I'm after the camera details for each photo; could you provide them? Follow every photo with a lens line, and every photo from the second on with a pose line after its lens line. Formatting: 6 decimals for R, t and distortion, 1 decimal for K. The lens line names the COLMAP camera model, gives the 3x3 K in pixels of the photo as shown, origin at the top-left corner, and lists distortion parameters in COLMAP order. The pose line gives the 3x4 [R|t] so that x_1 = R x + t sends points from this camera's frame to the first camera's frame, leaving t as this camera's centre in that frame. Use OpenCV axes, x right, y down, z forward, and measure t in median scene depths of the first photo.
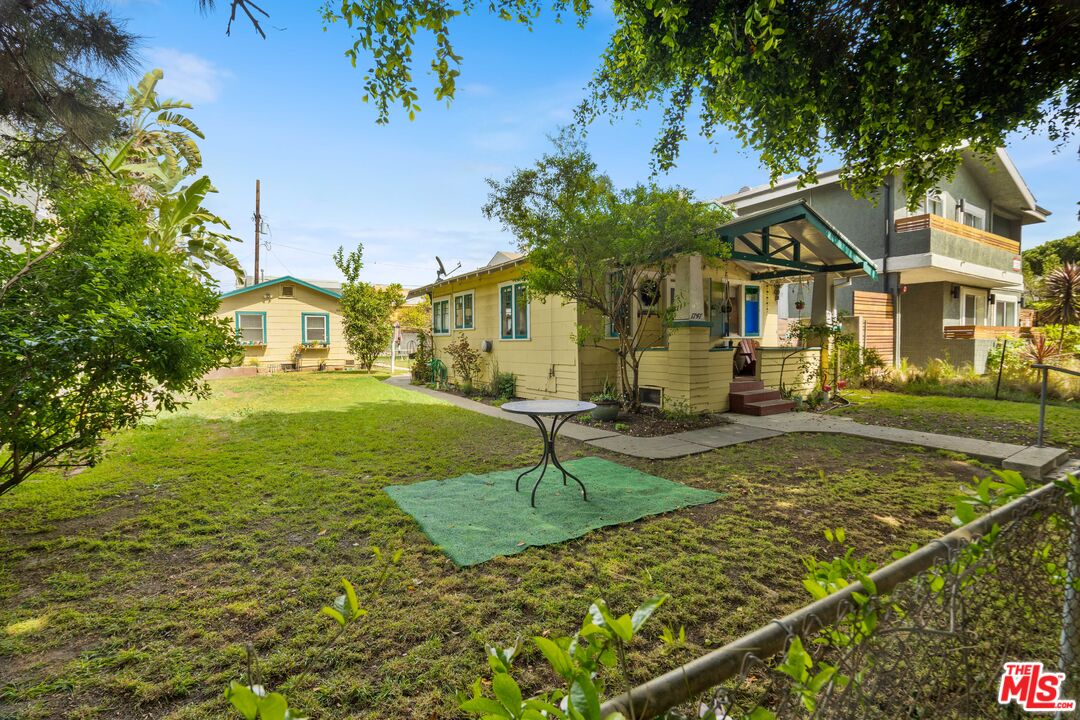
lens RADIAL K [[488.0, 0, 535.8], [0, 488.0, 354.5], [0, 0, 1]] dist [-0.031767, 0.000155]
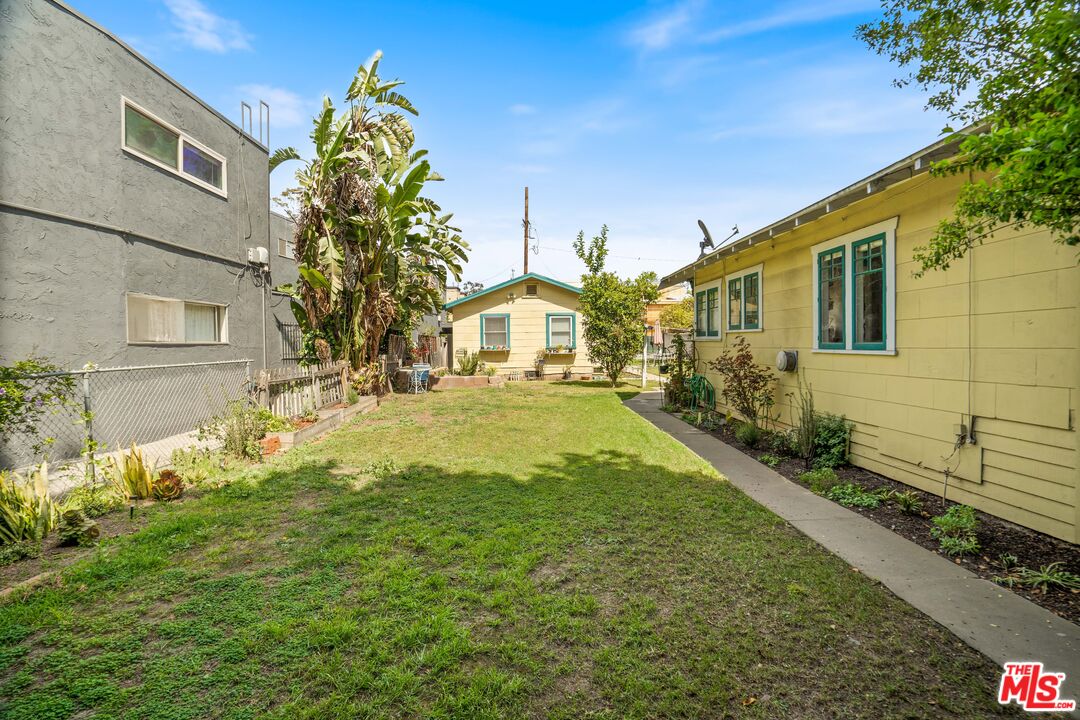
lens RADIAL K [[488.0, 0, 531.8], [0, 488.0, 351.7], [0, 0, 1]] dist [-0.031767, 0.000155]
pose [[0.851598, 0.006080, -0.524159, -0.048588], [-0.007845, 0.999969, -0.001148, -0.020518], [0.524136, 0.005090, 0.851619, 0.305259]]
